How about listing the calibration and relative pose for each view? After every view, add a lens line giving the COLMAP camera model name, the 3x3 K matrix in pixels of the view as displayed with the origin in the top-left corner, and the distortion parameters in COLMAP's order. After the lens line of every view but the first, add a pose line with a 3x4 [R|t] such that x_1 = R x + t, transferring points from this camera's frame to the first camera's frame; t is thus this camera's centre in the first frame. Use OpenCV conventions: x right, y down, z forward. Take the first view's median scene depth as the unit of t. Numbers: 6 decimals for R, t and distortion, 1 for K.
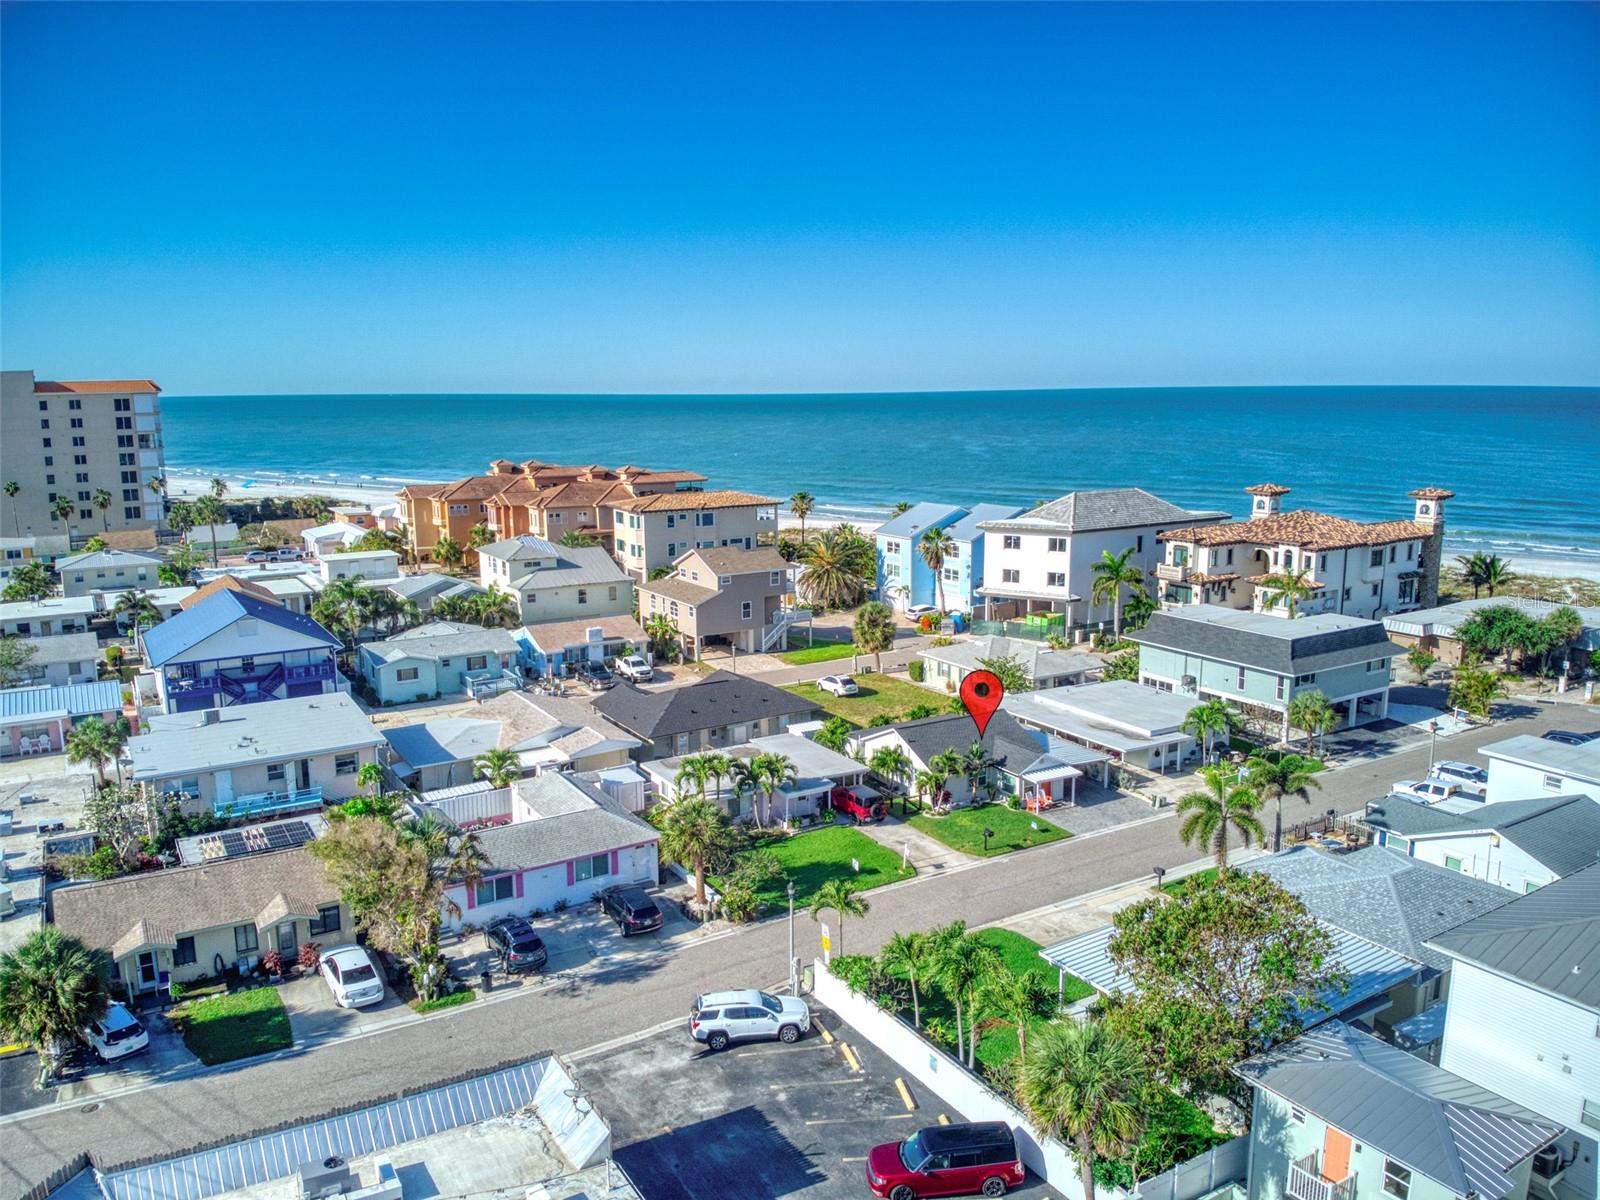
lens RADIAL K [[1239.6, 0, 776.1], [0, 1239.6, 605.2], [0, 0, 1]] dist [0.229340, -0.544900]
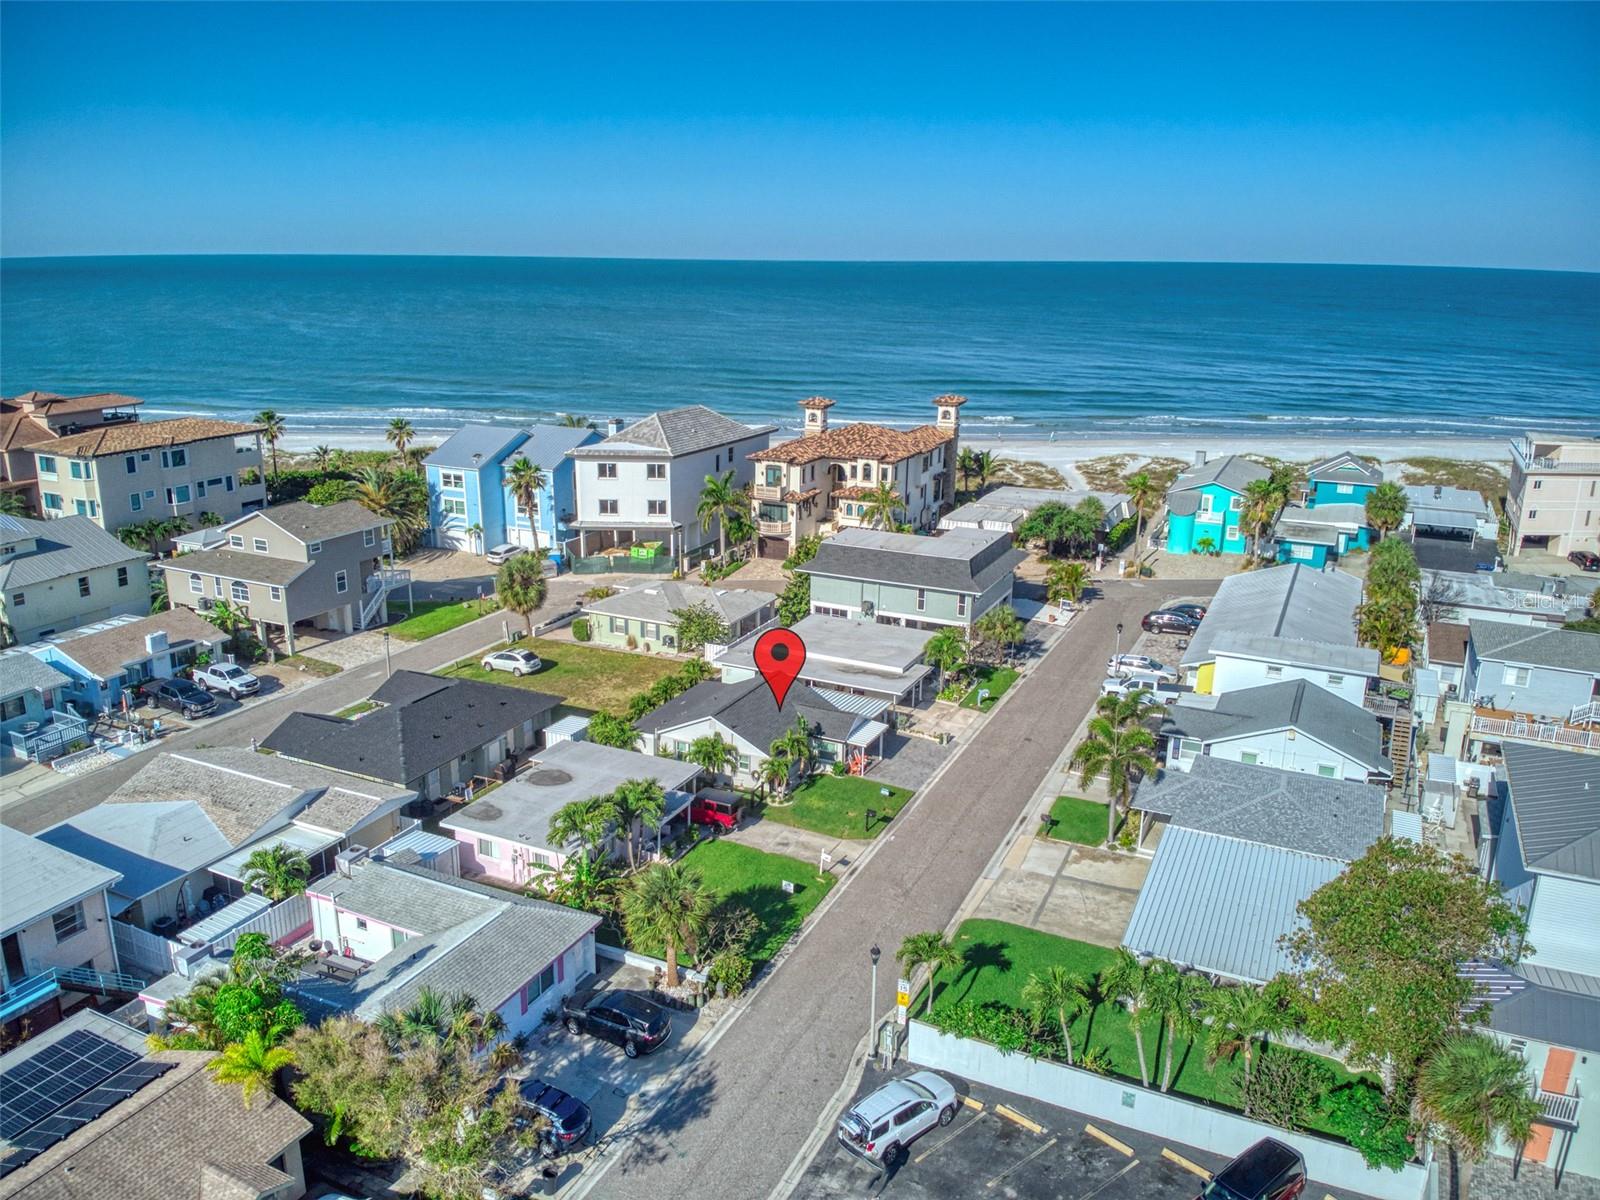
lens RADIAL K [[1239.6, 0, 776.1], [0, 1239.6, 605.2], [0, 0, 1]] dist [0.229340, -0.544900]
pose [[0.821879, -0.136244, 0.553129, -0.250129], [0.076175, 0.988543, 0.130307, -0.066659], [-0.564546, -0.064962, 0.822841, 0.167156]]
